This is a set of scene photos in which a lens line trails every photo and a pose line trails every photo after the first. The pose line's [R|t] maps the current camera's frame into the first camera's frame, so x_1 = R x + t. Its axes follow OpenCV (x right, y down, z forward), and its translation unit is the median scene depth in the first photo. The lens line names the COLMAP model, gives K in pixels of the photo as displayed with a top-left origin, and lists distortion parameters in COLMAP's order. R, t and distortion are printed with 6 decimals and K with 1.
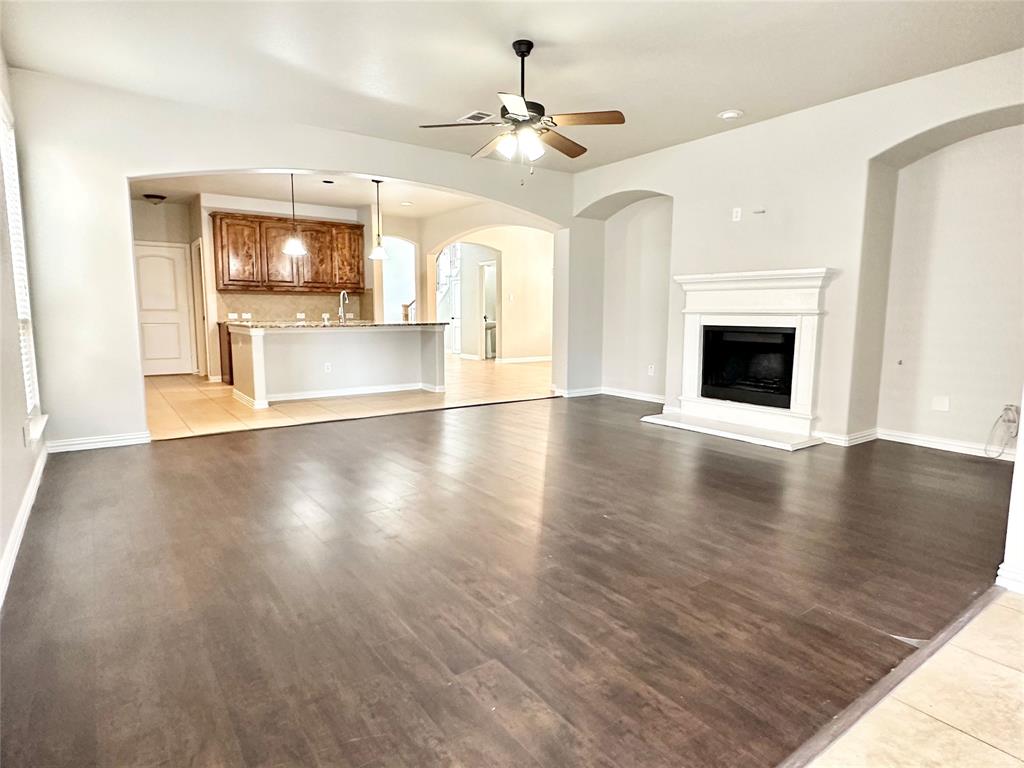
lens RADIAL K [[579.1, 0, 508.2], [0, 579.1, 386.5], [0, 0, 1]] dist [-0.006922, 0.001091]
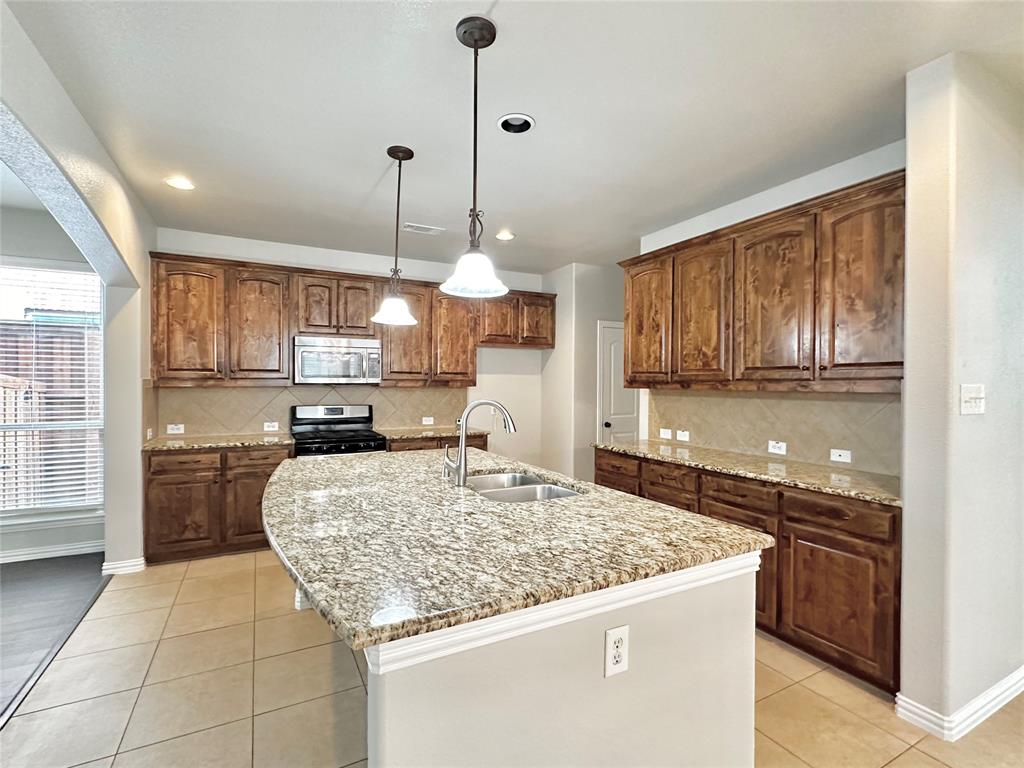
lens RADIAL K [[480.5, 0, 512.0], [0, 480.5, 384.1], [0, 0, 1]] dist [-0.002953, 0.000785]
pose [[-0.138112, -0.006519, -0.990395, 0.010991], [-0.138684, 0.990254, 0.012821, -0.148608], [0.980659, 0.139123, -0.137670, 0.871557]]
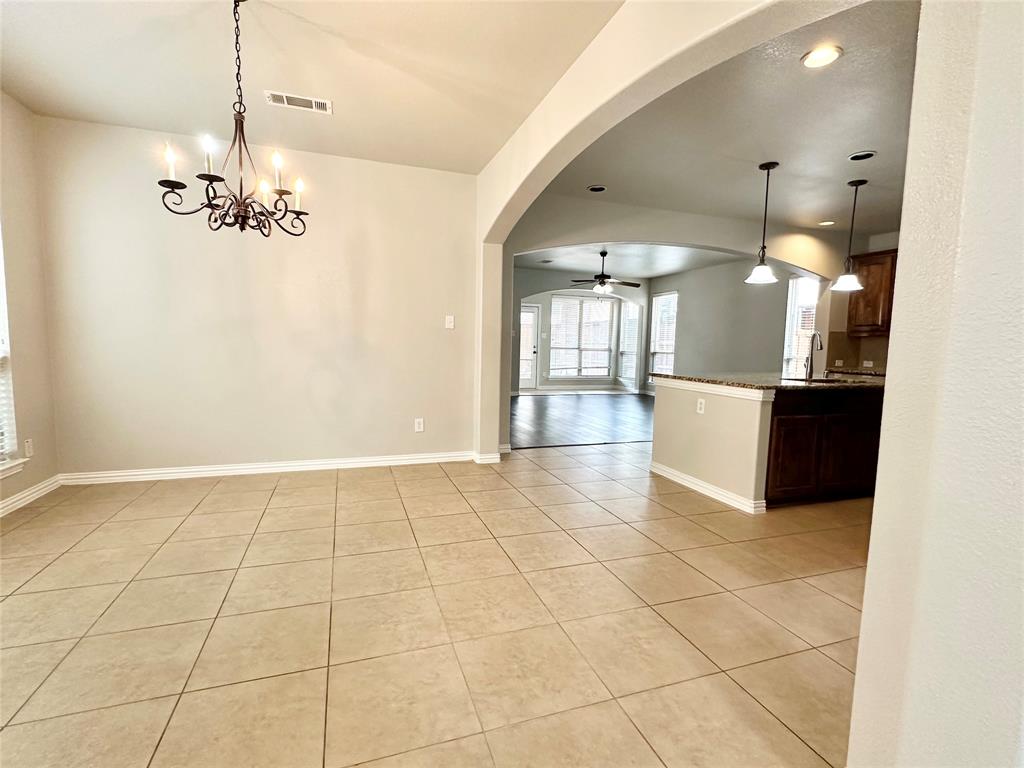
lens RADIAL K [[480.5, 0, 511.5], [0, 480.5, 385.8], [0, 0, 1]] dist [-0.002953, 0.000785]
pose [[-0.957573, -0.056146, 0.282669, -0.090487], [0.008391, 0.974991, 0.222086, -0.189400], [-0.288068, 0.215036, -0.933154, 1.342793]]
